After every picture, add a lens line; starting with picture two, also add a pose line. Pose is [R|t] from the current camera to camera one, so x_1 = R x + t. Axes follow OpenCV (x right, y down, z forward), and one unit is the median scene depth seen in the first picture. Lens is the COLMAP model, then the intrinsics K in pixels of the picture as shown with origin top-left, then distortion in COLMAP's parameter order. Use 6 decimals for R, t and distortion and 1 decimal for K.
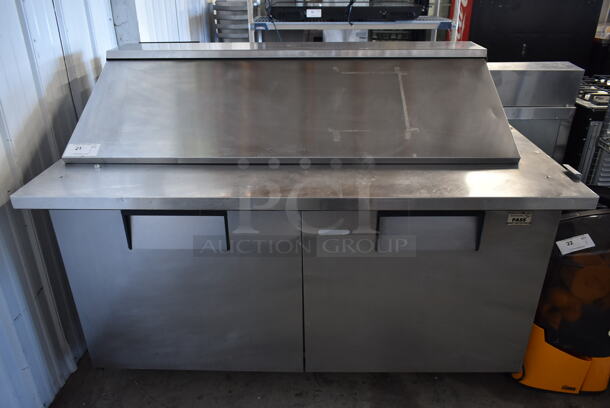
lens RADIAL K [[463.5, 0, 305.0], [0, 463.5, 204.0], [0, 0, 1]] dist [-0.006596, -0.002063]
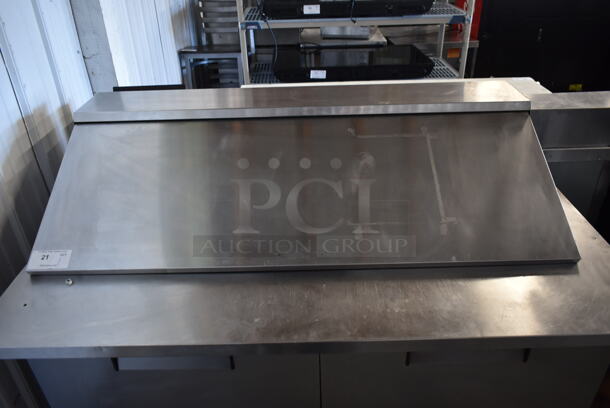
lens RADIAL K [[463.5, 0, 305.0], [0, 463.5, 204.0], [0, 0, 1]] dist [-0.006596, -0.002063]
pose [[0.999480, -0.030402, 0.010706, -0.027396], [0.029321, 0.995538, 0.089695, -0.224939], [-0.013386, -0.089335, 0.995912, 0.150395]]
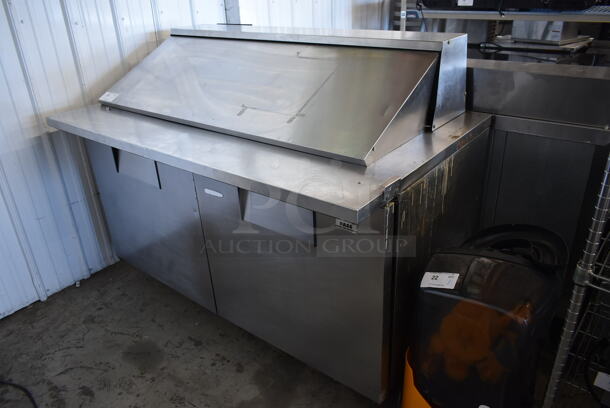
lens RADIAL K [[463.5, 0, 305.0], [0, 463.5, 204.0], [0, 0, 1]] dist [-0.006596, -0.002063]
pose [[0.794613, 0.245468, -0.555280, 0.708637], [-0.234370, 0.967745, 0.092416, -0.057135], [0.560055, 0.056707, 0.826513, 0.148562]]
